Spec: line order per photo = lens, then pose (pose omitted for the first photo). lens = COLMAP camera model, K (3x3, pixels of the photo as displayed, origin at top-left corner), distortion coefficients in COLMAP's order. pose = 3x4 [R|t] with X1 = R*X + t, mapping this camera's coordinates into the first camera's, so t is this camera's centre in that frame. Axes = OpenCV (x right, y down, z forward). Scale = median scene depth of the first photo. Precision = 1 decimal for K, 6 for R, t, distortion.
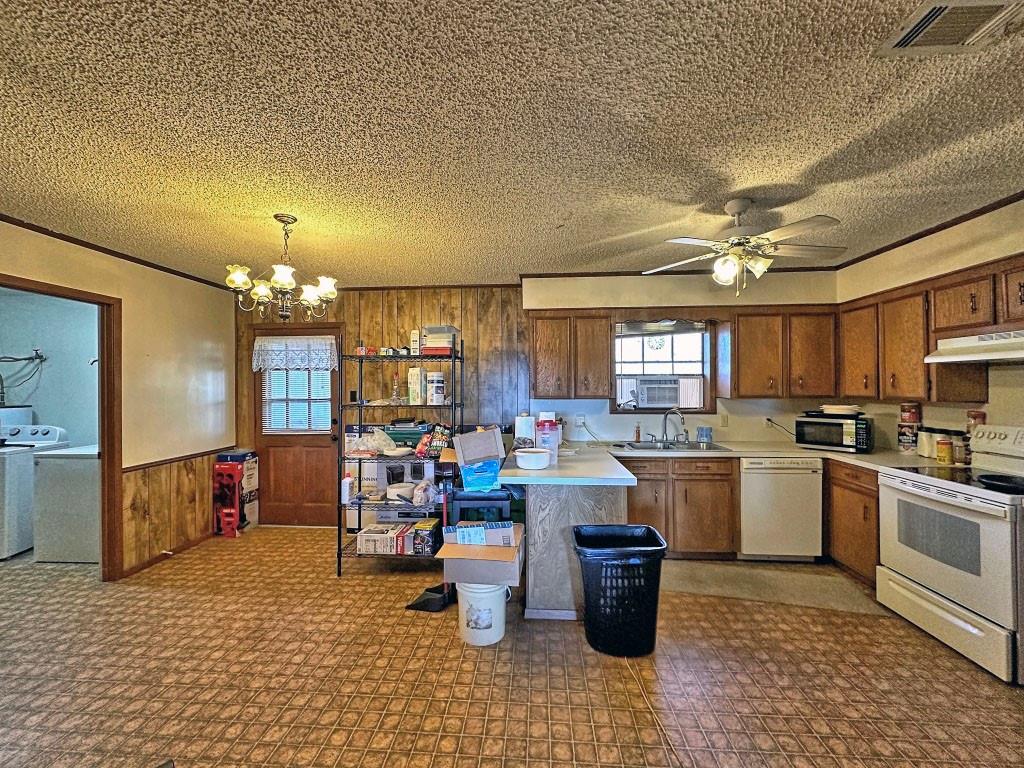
lens RADIAL K [[406.9, 0, 511.6], [0, 406.9, 383.3], [0, 0, 1]] dist [-0.001545, -0.000162]
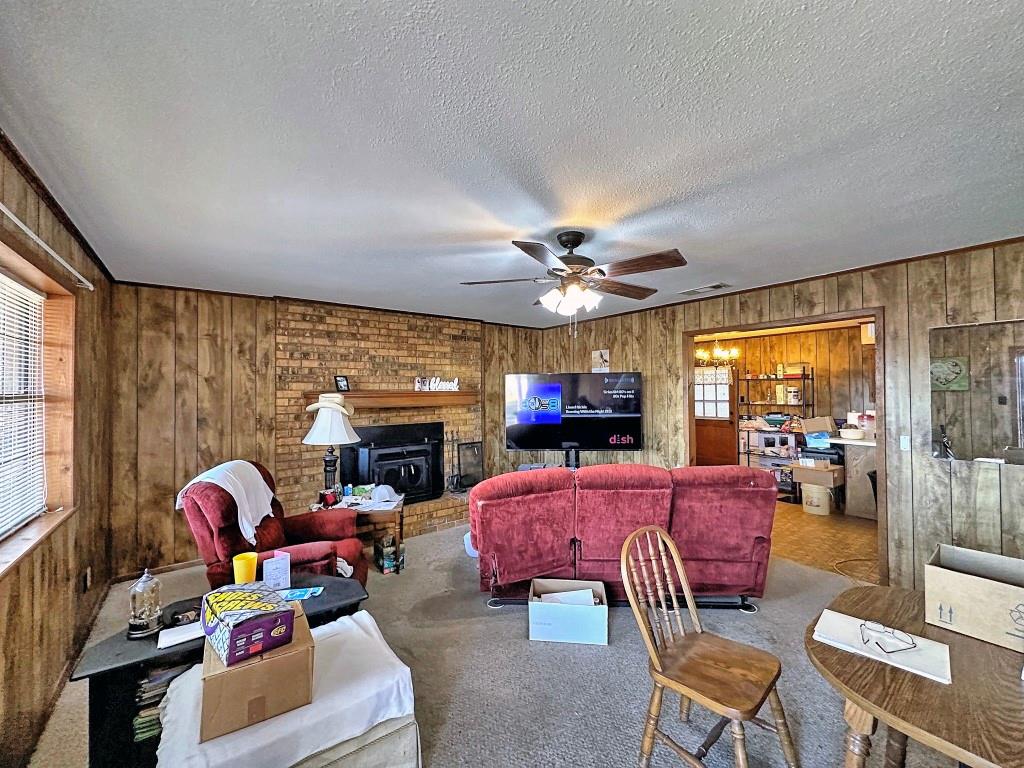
lens RADIAL K [[406.9, 0, 511.6], [0, 406.9, 383.3], [0, 0, 1]] dist [-0.001545, -0.000162]
pose [[0.658839, -0.013388, -0.752165, 0.344728], [0.007756, 0.999909, -0.011003, -0.031709], [0.752244, 0.001415, 0.658883, -1.130044]]
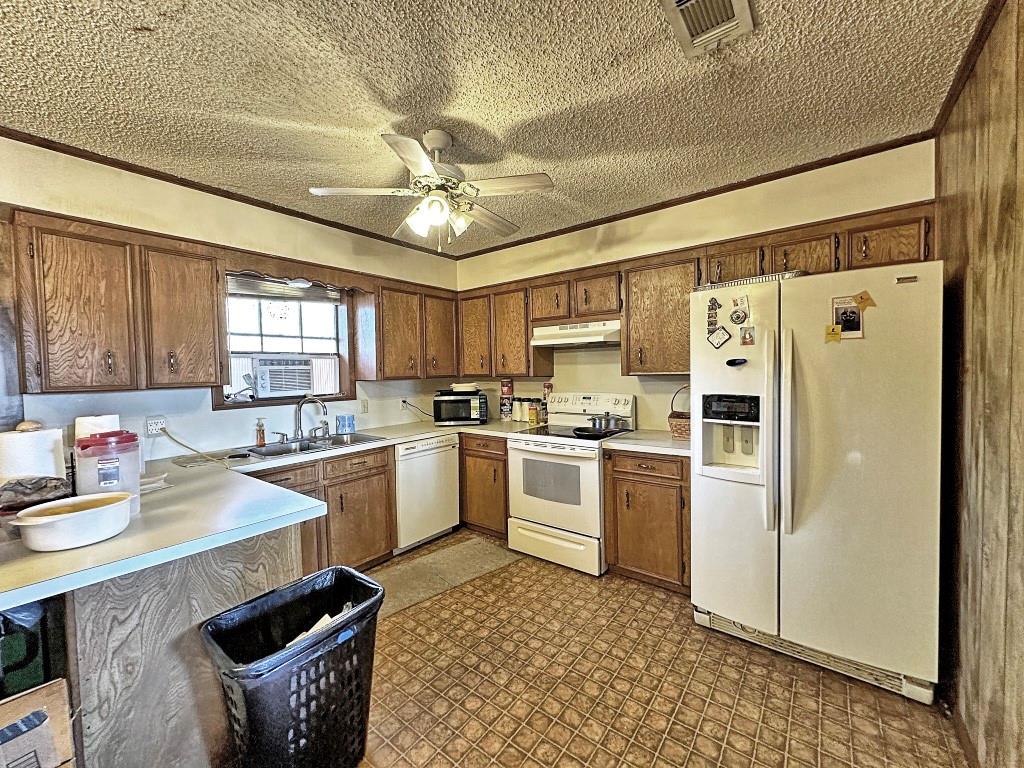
lens RADIAL K [[406.9, 0, 511.6], [0, 406.9, 383.3], [0, 0, 1]] dist [-0.001545, -0.000162]
pose [[0.557874, -0.034869, 0.829193, -0.041448], [0.011742, 0.999349, 0.034124, 0.018668], [-0.829843, -0.009300, 0.557920, 0.293791]]
